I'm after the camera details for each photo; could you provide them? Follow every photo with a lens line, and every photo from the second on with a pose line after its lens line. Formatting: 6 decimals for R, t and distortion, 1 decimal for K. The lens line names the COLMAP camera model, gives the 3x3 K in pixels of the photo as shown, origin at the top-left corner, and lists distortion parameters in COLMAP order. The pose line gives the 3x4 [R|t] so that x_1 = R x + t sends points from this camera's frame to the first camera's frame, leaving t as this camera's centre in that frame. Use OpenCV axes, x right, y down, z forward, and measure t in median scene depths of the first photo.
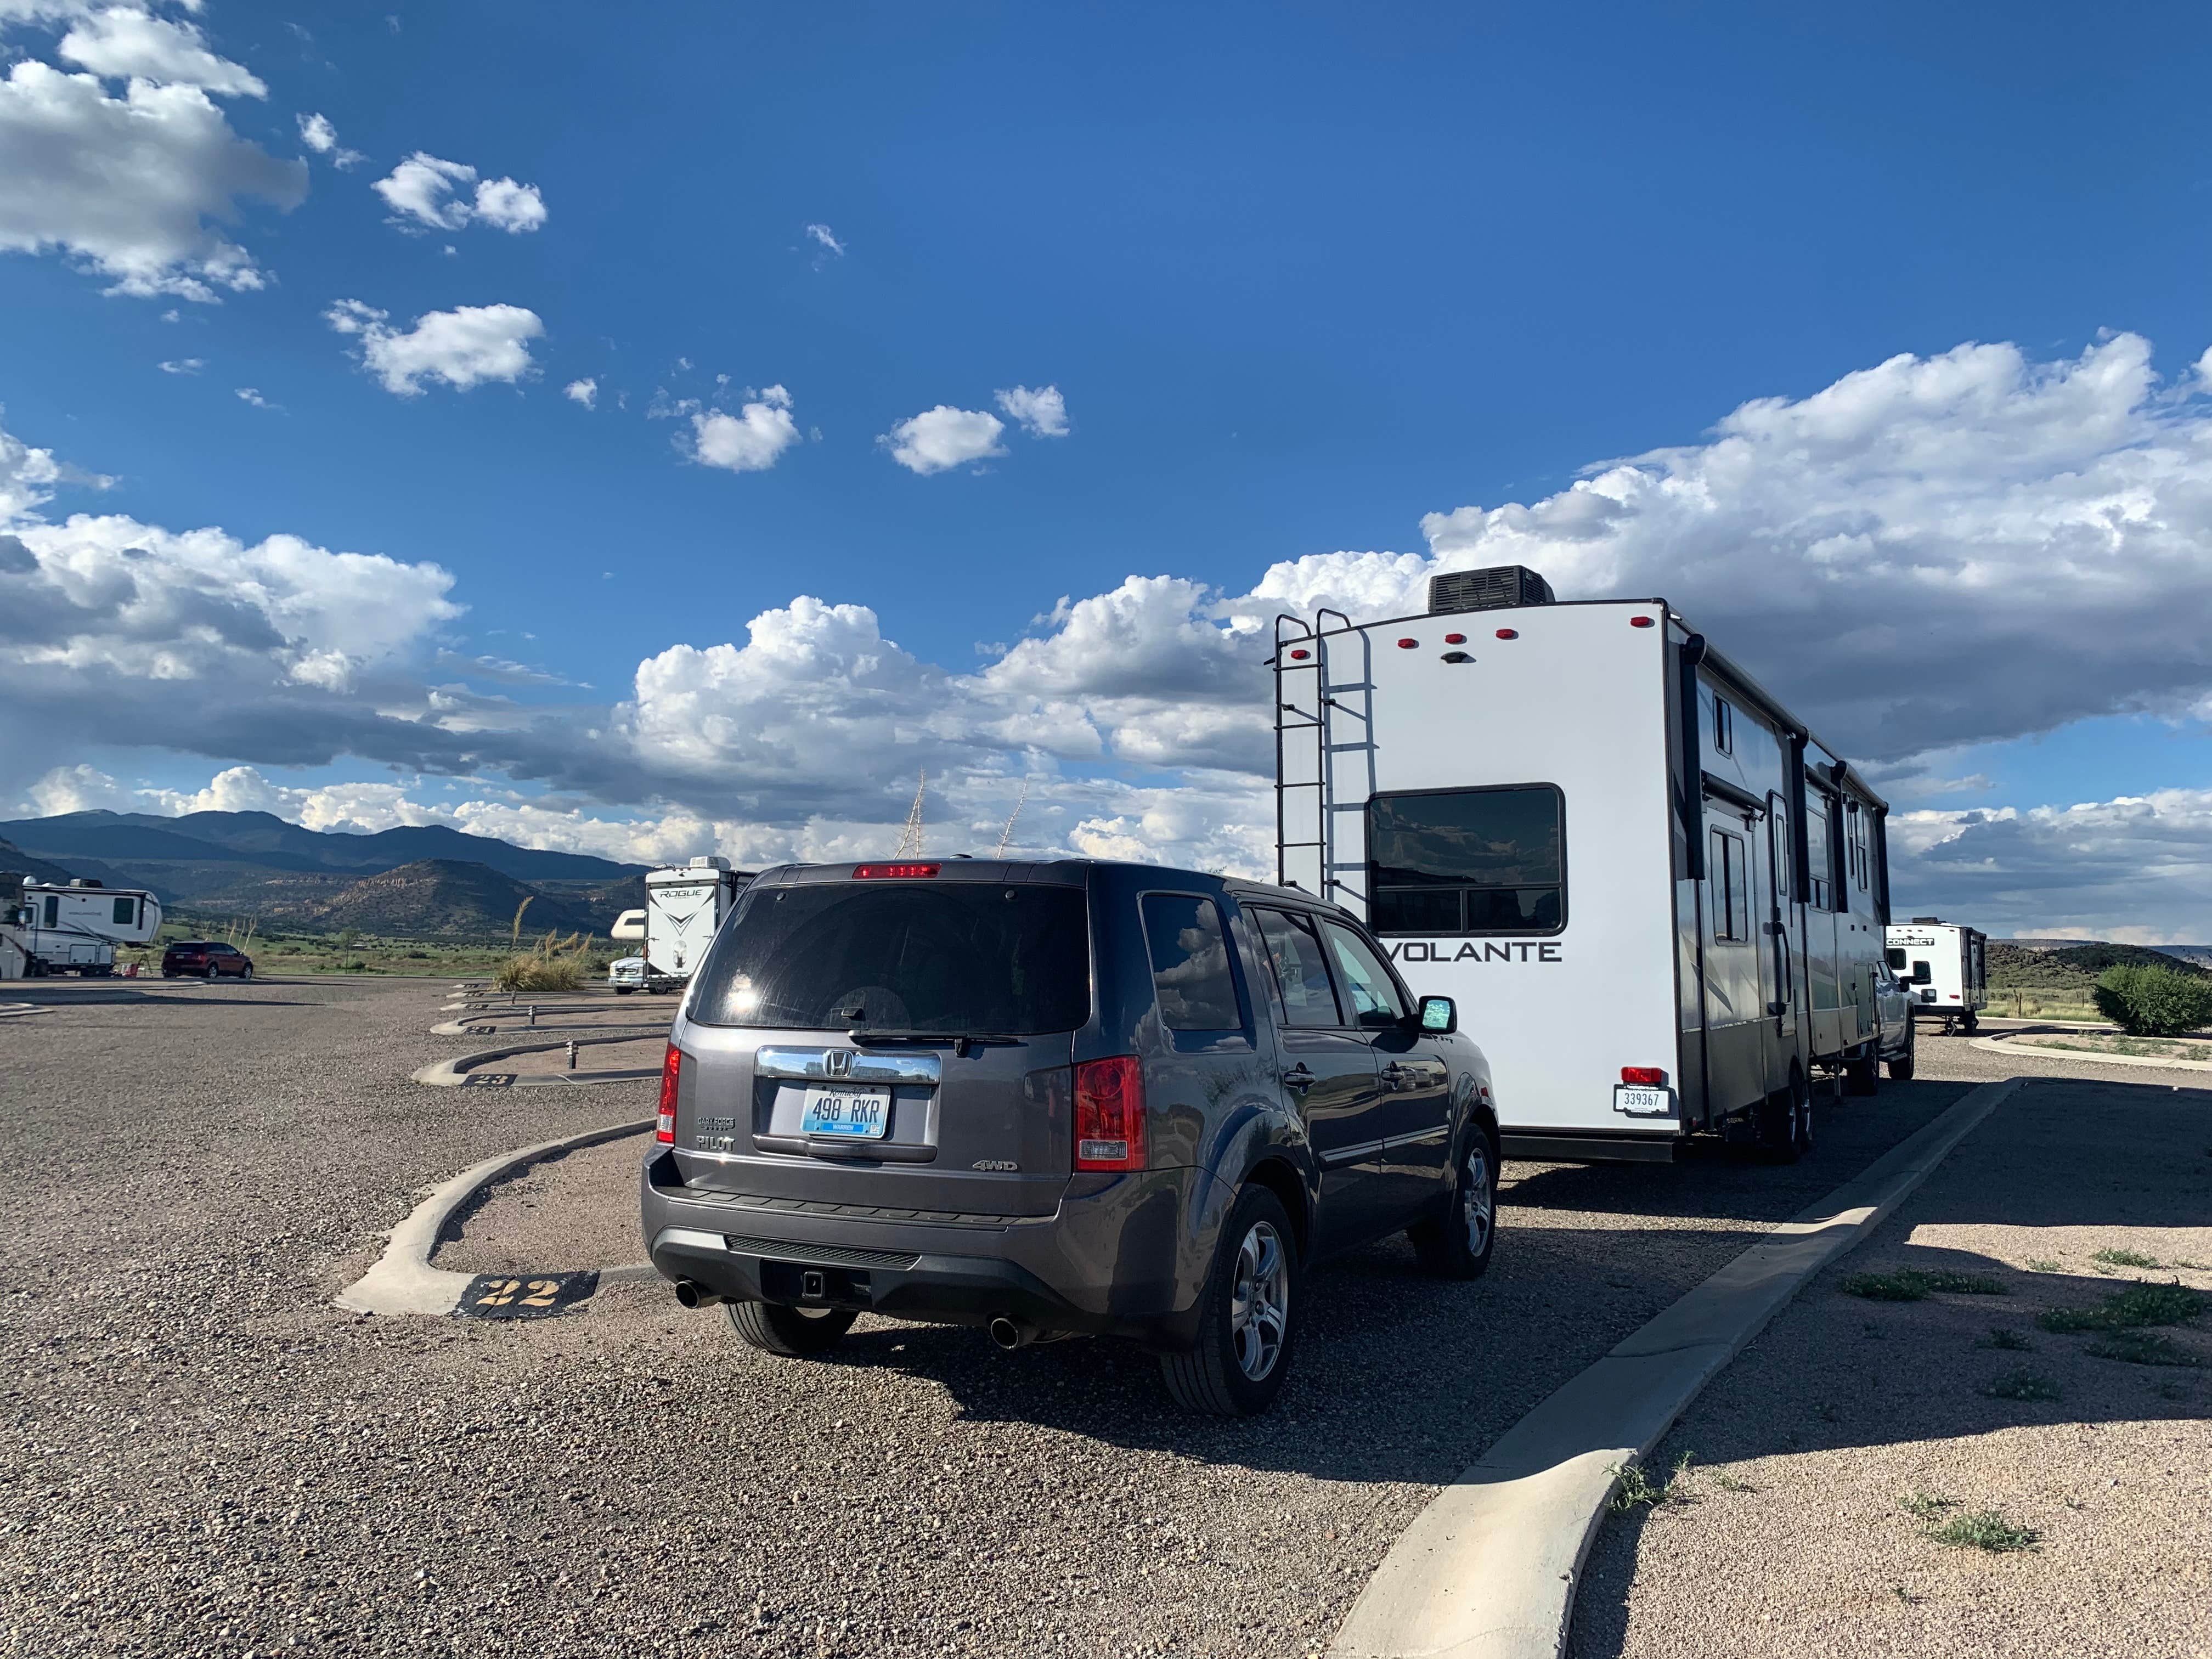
lens RADIAL K [[1652.0, 0, 1106.3], [0, 1652.0, 798.0], [0, 0, 1]] dist [0.011991, 0.004686]
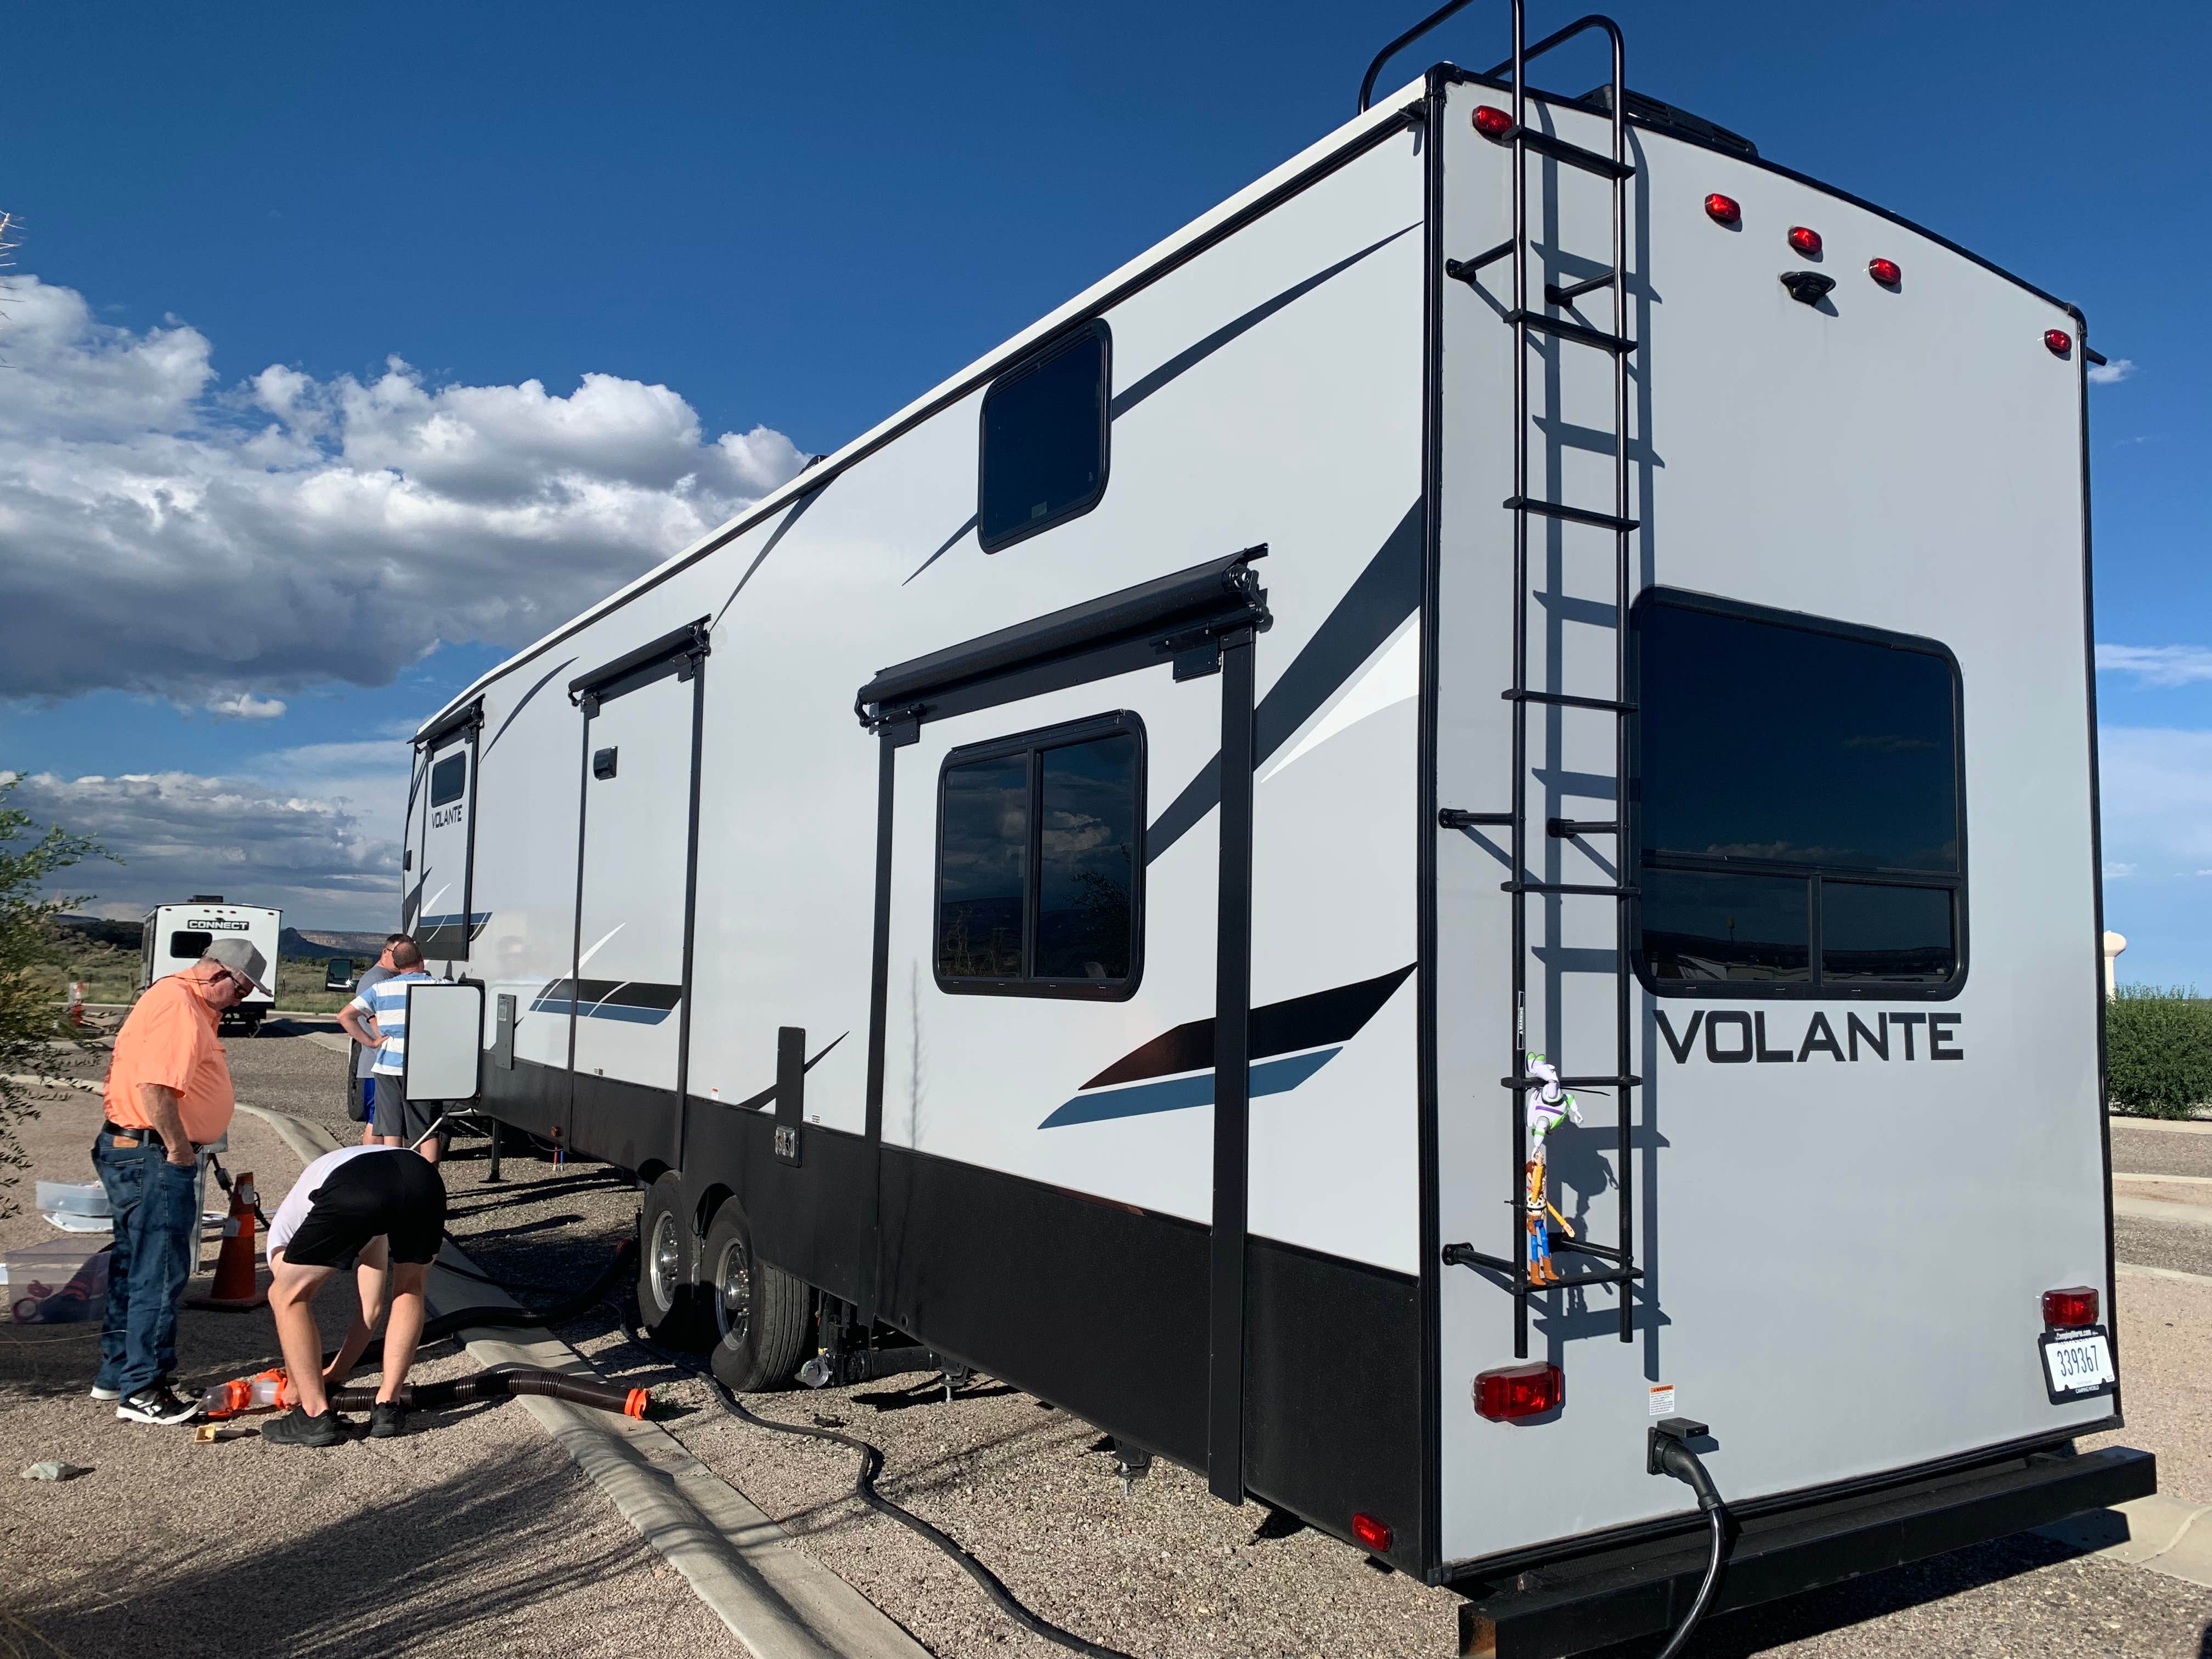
lens RADIAL K [[1652.0, 0, 1106.3], [0, 1652.0, 798.0], [0, 0, 1]] dist [0.011991, 0.004686]
pose [[0.463817, 0.097425, 0.880558, -0.206622], [-0.110448, 0.992540, -0.051638, 0.075924], [-0.879020, -0.073305, 0.471117, 0.965802]]
